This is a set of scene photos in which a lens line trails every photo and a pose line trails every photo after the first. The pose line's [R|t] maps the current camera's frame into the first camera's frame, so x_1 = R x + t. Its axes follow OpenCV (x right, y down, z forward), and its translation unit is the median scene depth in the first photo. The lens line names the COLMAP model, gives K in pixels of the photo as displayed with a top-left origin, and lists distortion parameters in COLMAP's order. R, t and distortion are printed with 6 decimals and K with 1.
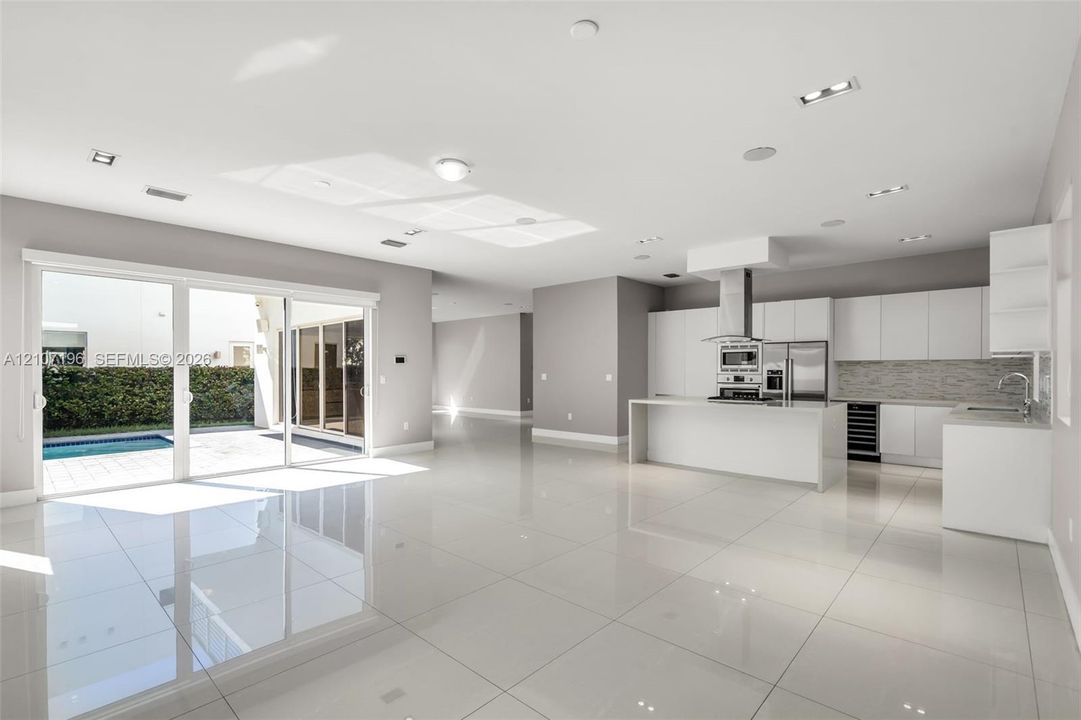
lens RADIAL K [[498.4, 0, 537.8], [0, 498.4, 369.6], [0, 0, 1]] dist [0.005573, 0.000727]
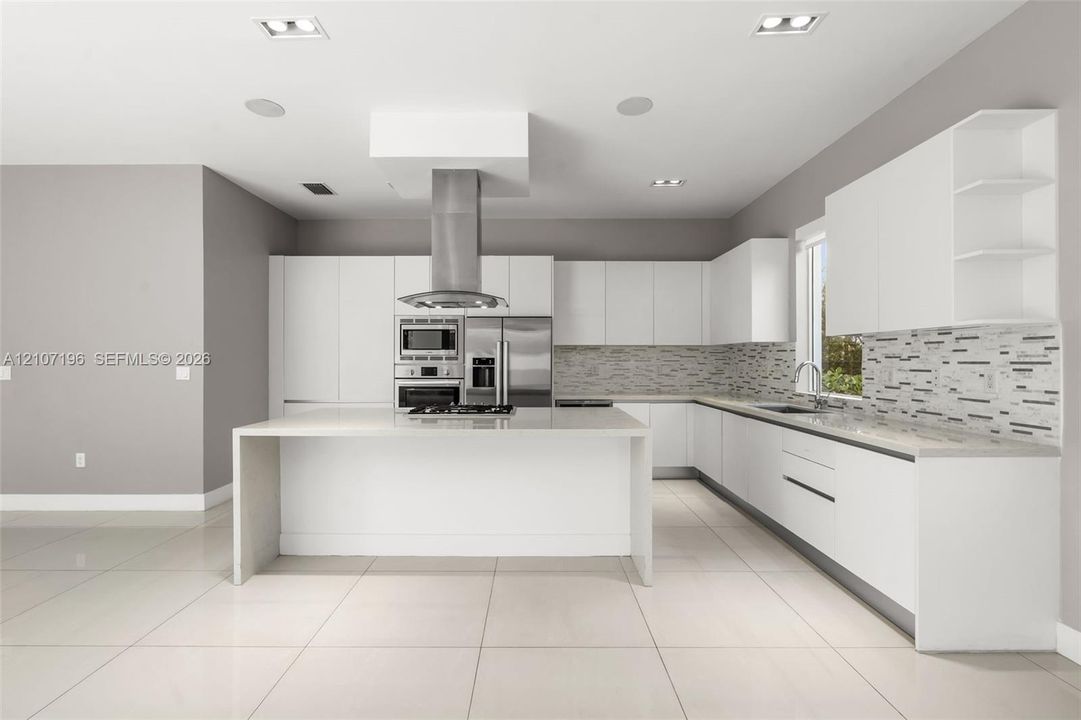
lens RADIAL K [[498.4, 0, 534.5], [0, 498.4, 360.2], [0, 0, 1]] dist [0.005573, 0.000727]
pose [[0.742303, -0.004343, 0.670051, 0.080430], [-0.001431, 0.999966, 0.008068, -0.001420], [-0.670063, -0.006948, 0.742271, 0.467056]]
